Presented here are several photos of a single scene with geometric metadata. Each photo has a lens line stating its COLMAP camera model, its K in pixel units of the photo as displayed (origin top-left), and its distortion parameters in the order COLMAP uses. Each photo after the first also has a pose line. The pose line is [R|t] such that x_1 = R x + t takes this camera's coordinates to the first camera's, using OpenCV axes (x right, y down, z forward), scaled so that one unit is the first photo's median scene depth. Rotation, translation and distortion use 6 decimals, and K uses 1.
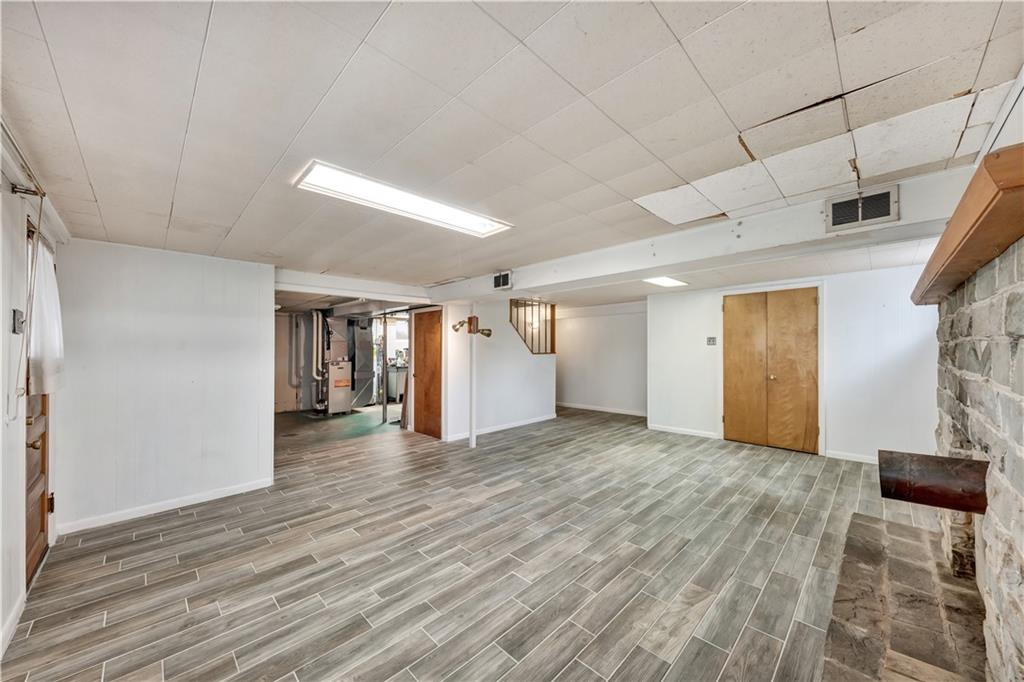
lens RADIAL K [[367.6, 0, 516.0], [0, 367.6, 344.6], [0, 0, 1]] dist [0.005035, -0.000077]
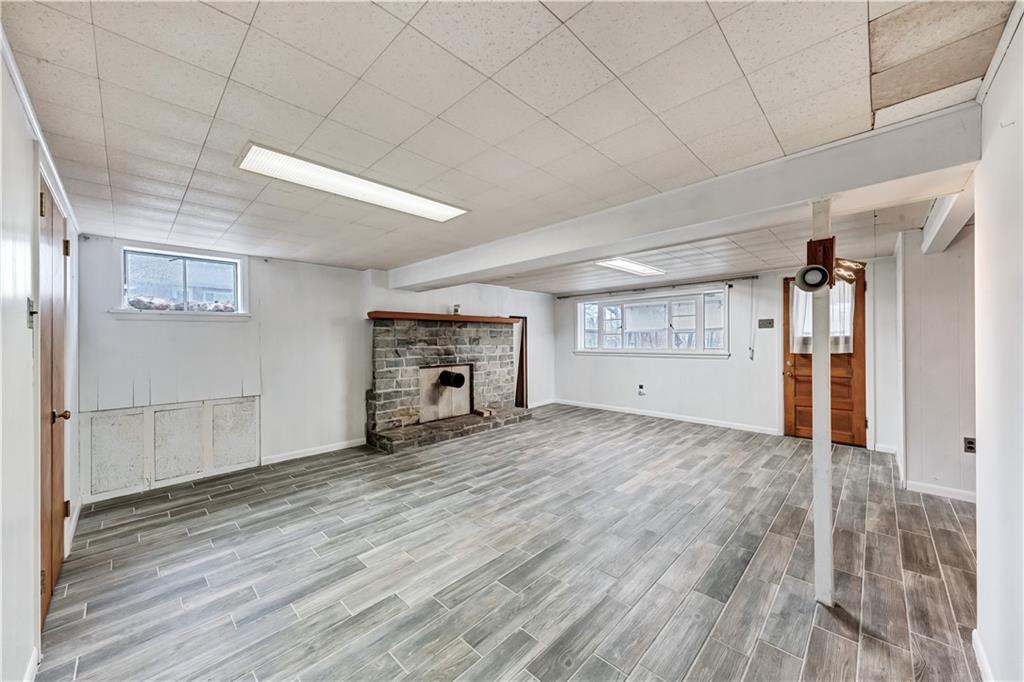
lens RADIAL K [[375.4, 0, 518.9], [0, 375.4, 341.2], [0, 0, 1]] dist [0.010722, -0.000027]
pose [[-0.999535, 0.019639, -0.023336, 0.274798], [0.019824, 0.999774, -0.007701, 0.029779], [0.023179, -0.008161, -0.999698, 2.022927]]
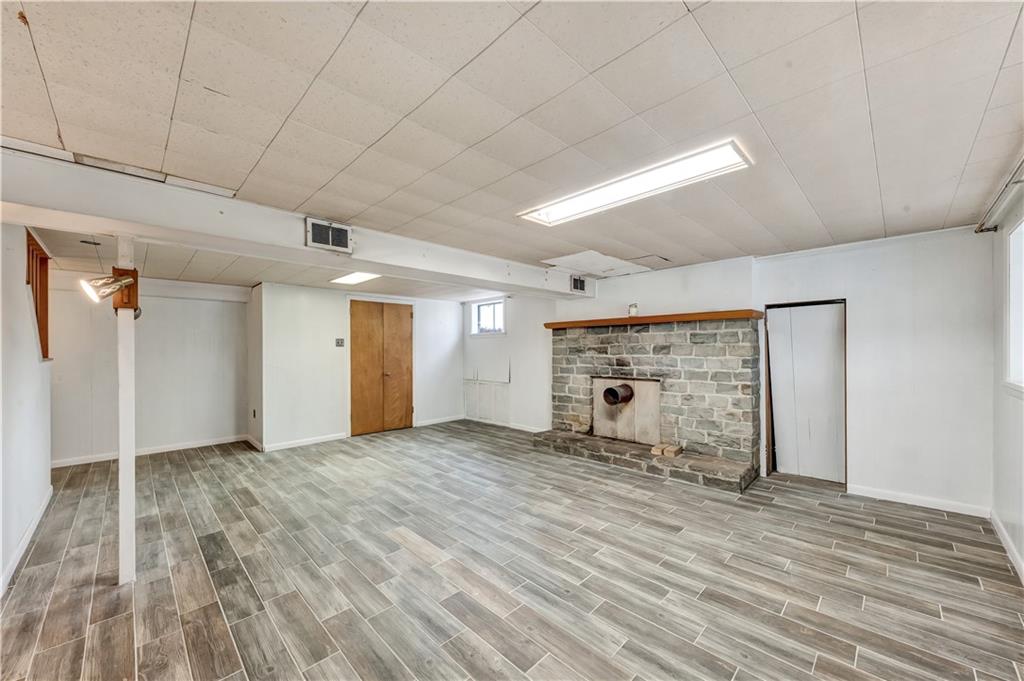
lens RADIAL K [[384.5, 0, 510.1], [0, 384.5, 352.5], [0, 0, 1]] dist [0.001168, 0.000011]
pose [[0.005494, 0.001256, 0.999984, -0.819881], [-0.003572, 0.999993, -0.001236, 0.026126], [-0.999979, -0.003566, 0.005498, 0.831347]]
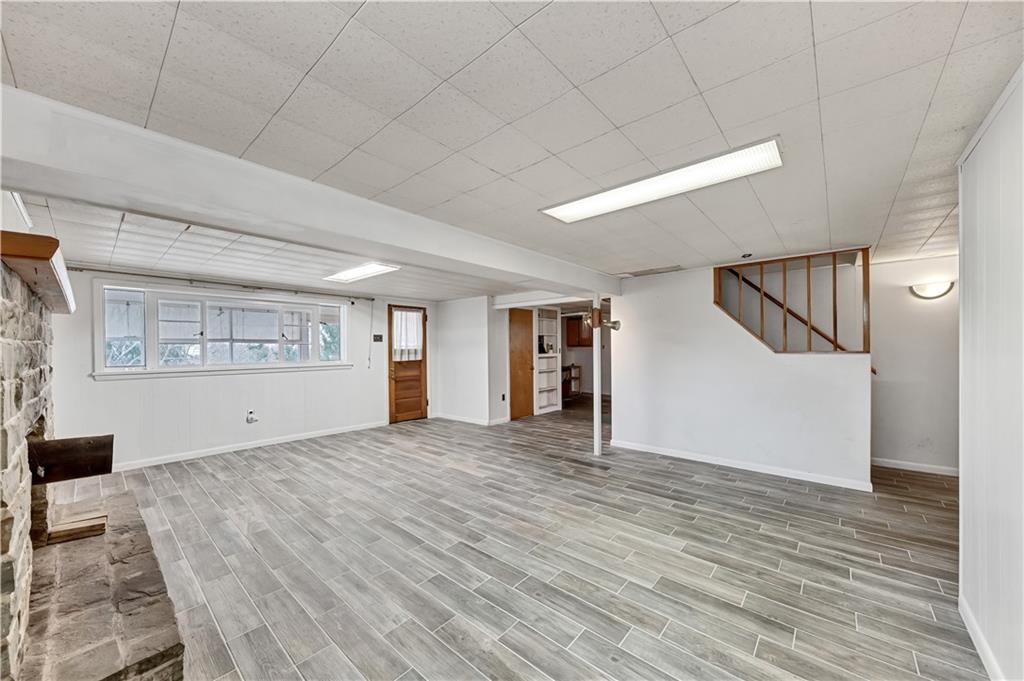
lens RADIAL K [[367.6, 0, 516.0], [0, 367.6, 344.1], [0, 0, 1]] dist [0.005035, -0.000077]
pose [[0.072931, -0.001183, -0.997336, 1.121719], [0.017583, 0.999845, 0.000100, 0.009647], [0.997182, -0.017543, 0.072941, 1.094885]]
